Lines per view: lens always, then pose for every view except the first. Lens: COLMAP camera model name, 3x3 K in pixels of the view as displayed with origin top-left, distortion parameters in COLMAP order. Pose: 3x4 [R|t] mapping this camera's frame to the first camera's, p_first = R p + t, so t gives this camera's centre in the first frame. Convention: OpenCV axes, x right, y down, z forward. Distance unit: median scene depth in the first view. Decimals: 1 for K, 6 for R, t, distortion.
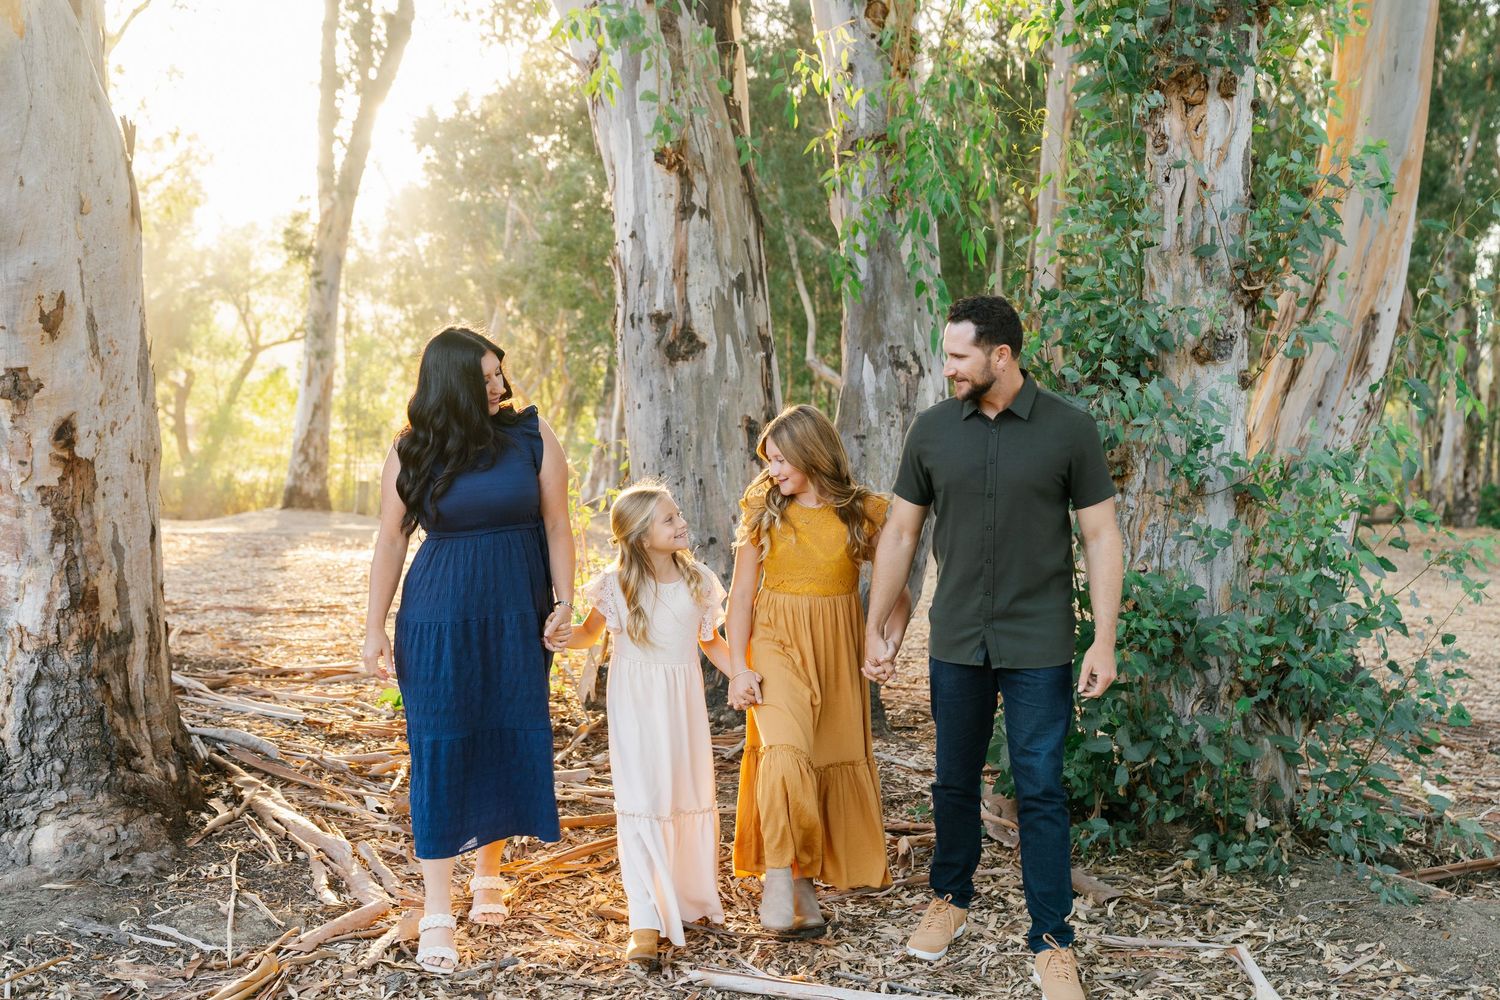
lens RADIAL K [[1986.2, 0, 750.0], [0, 1986.2, 500.0], [0, 0, 1]] dist [-0.004470, -0.004285]
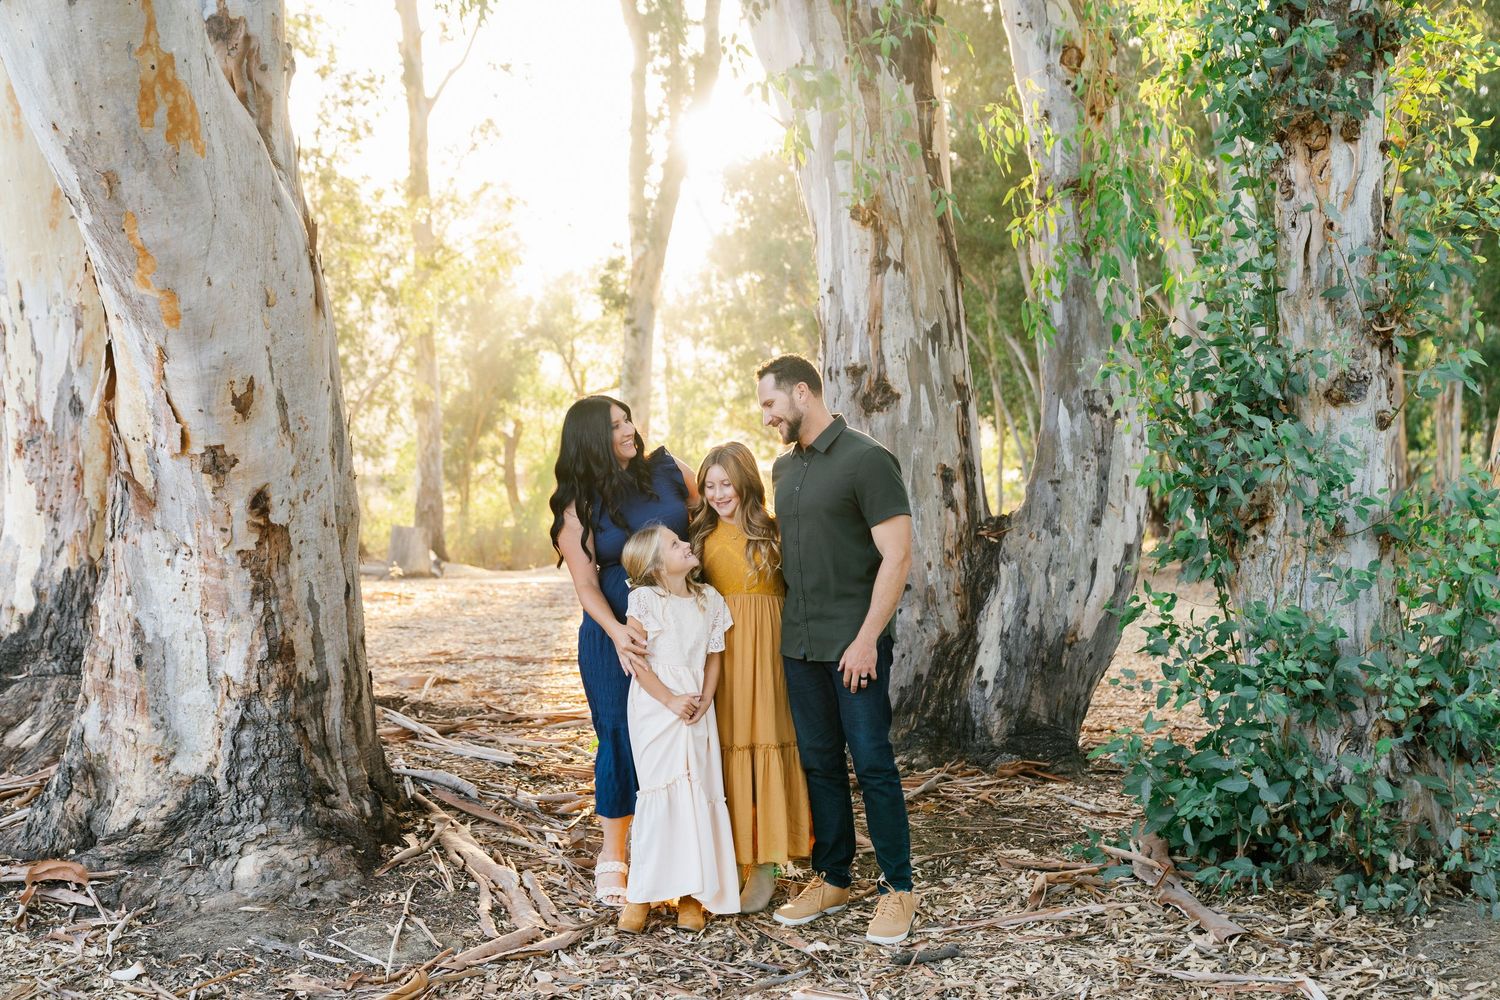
lens RADIAL K [[2102.8, 0, 750.0], [0, 2102.8, 500.0], [0, 0, 1]] dist [-0.008109, -0.035453]
pose [[0.982307, -0.023228, -0.185831, 0.132675], [0.019780, 0.999596, -0.020387, -0.005046], [0.186230, 0.016351, 0.982370, -0.099156]]
